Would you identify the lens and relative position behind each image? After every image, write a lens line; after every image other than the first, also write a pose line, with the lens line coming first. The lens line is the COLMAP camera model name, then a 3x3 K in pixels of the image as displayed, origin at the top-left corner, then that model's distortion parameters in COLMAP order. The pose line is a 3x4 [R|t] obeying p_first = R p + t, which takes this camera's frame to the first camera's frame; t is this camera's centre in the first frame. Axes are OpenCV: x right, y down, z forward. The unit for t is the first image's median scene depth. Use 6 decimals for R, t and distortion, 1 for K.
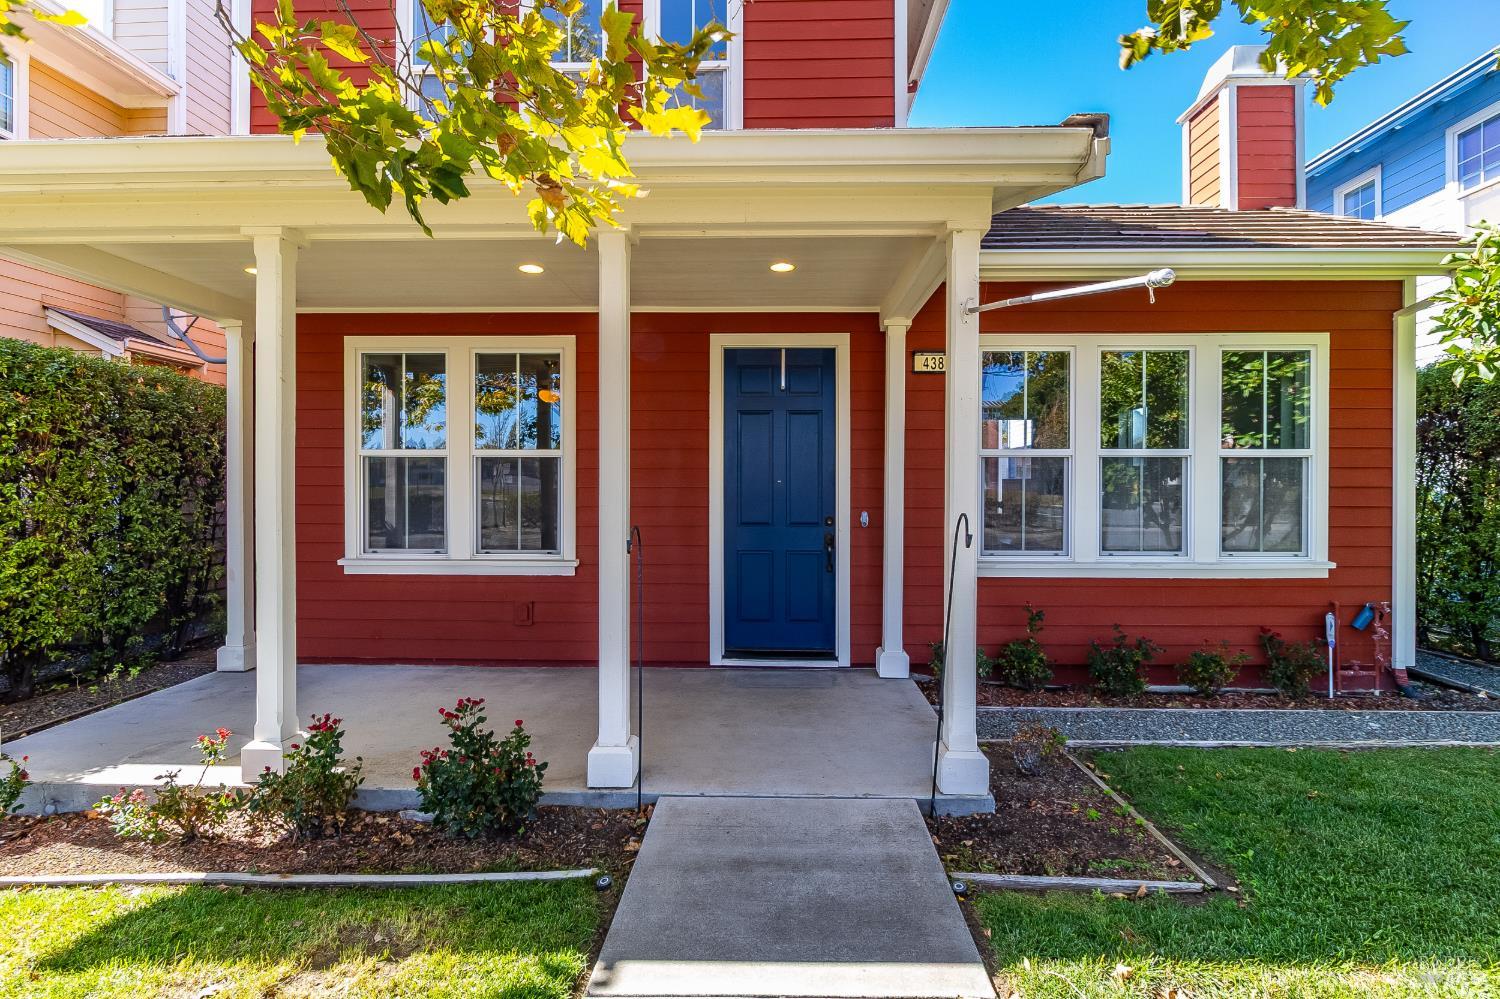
lens RADIAL K [[721.6, 0, 757.8], [0, 721.6, 488.6], [0, 0, 1]] dist [-0.000229, -0.001087]
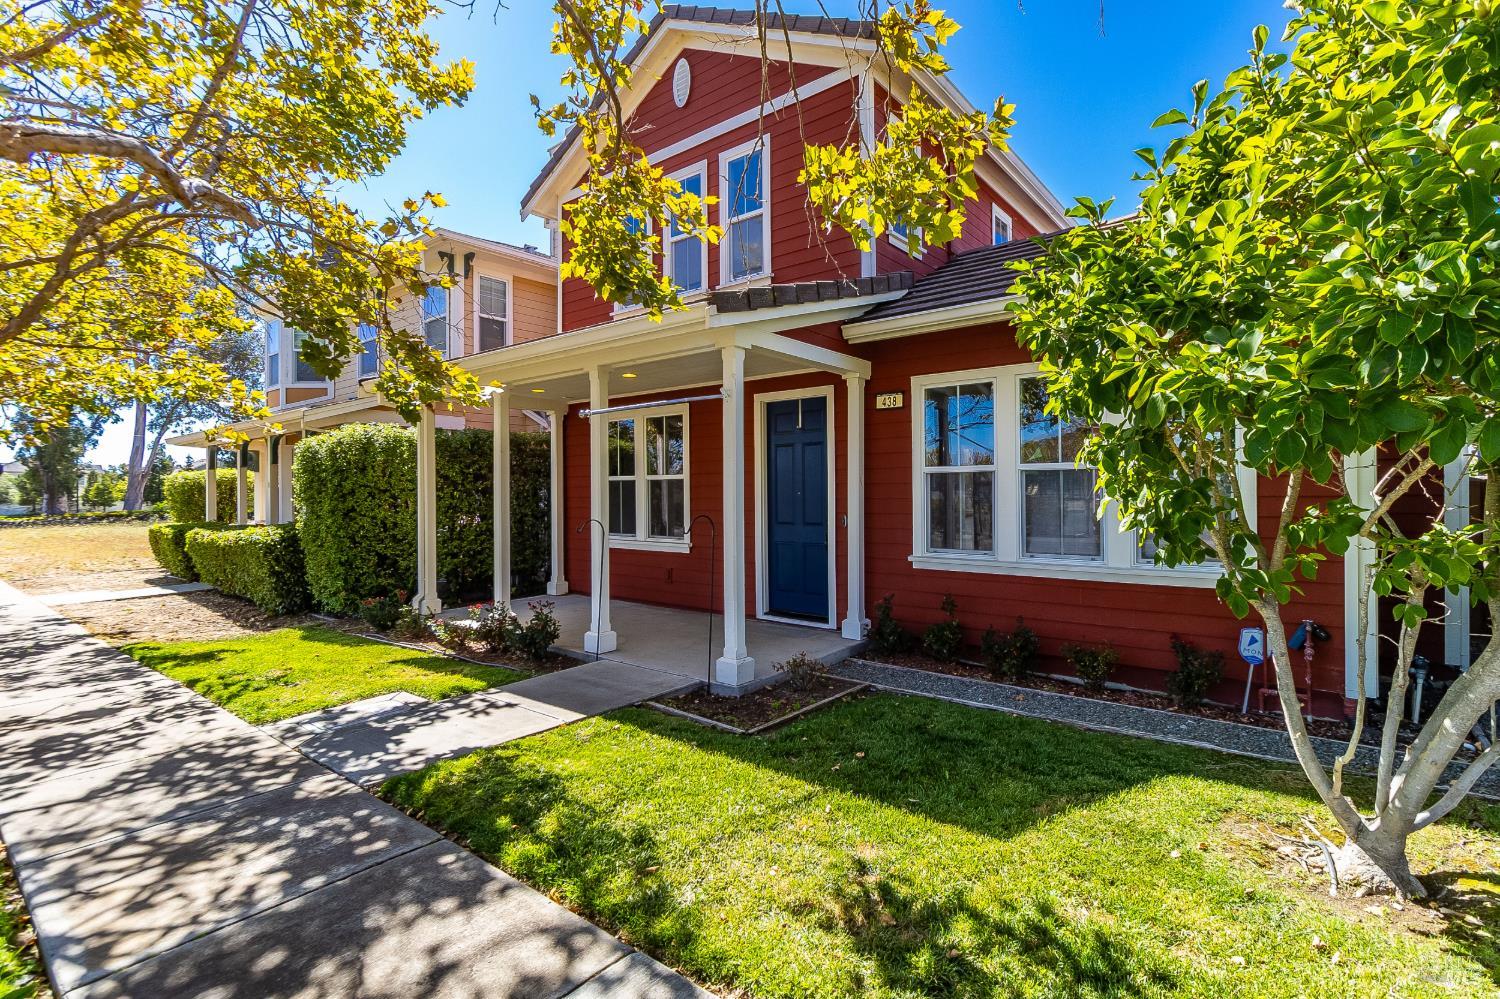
lens RADIAL K [[710.1, 0, 749.5], [0, 710.1, 491.1], [0, 0, 1]] dist [-0.000656, -0.001387]
pose [[0.790158, -0.007946, -0.612852, 0.825234], [-0.002040, 0.999876, -0.015593, 0.007771], [0.612900, 0.013571, 0.790044, -0.161874]]
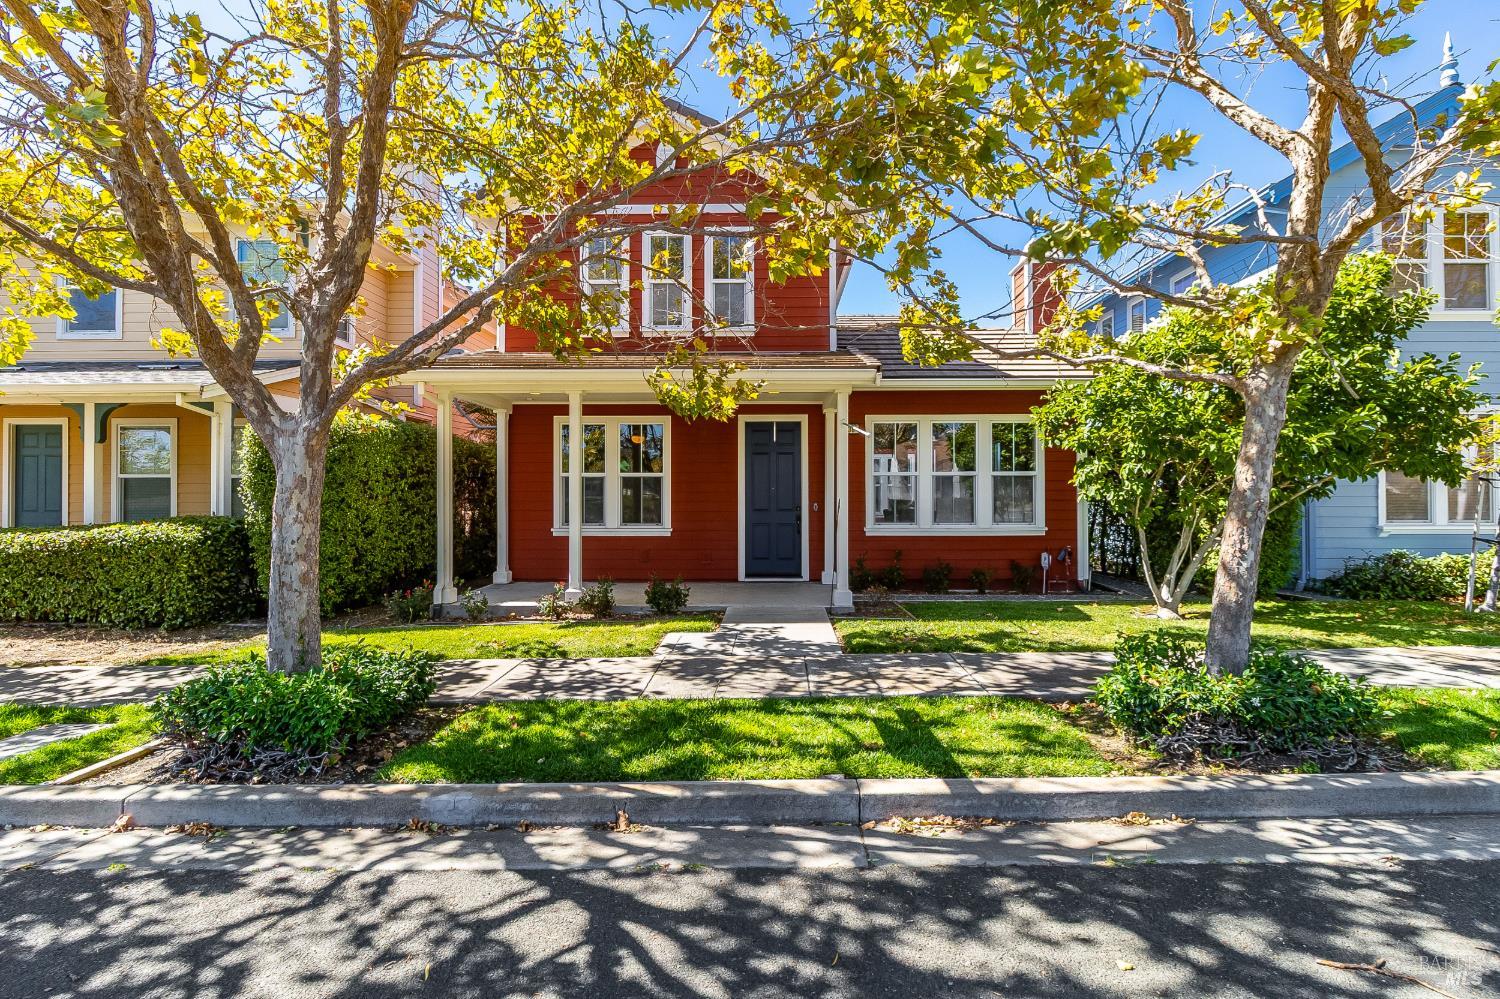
lens RADIAL K [[721.6, 0, 757.8], [0, 721.6, 488.6], [0, 0, 1]] dist [-0.000229, -0.001087]
pose [[0.999996, -0.002741, -0.000352, -0.012007], [0.002730, 0.999609, -0.027829, 0.046896], [0.000428, 0.027828, 0.999613, -1.005613]]
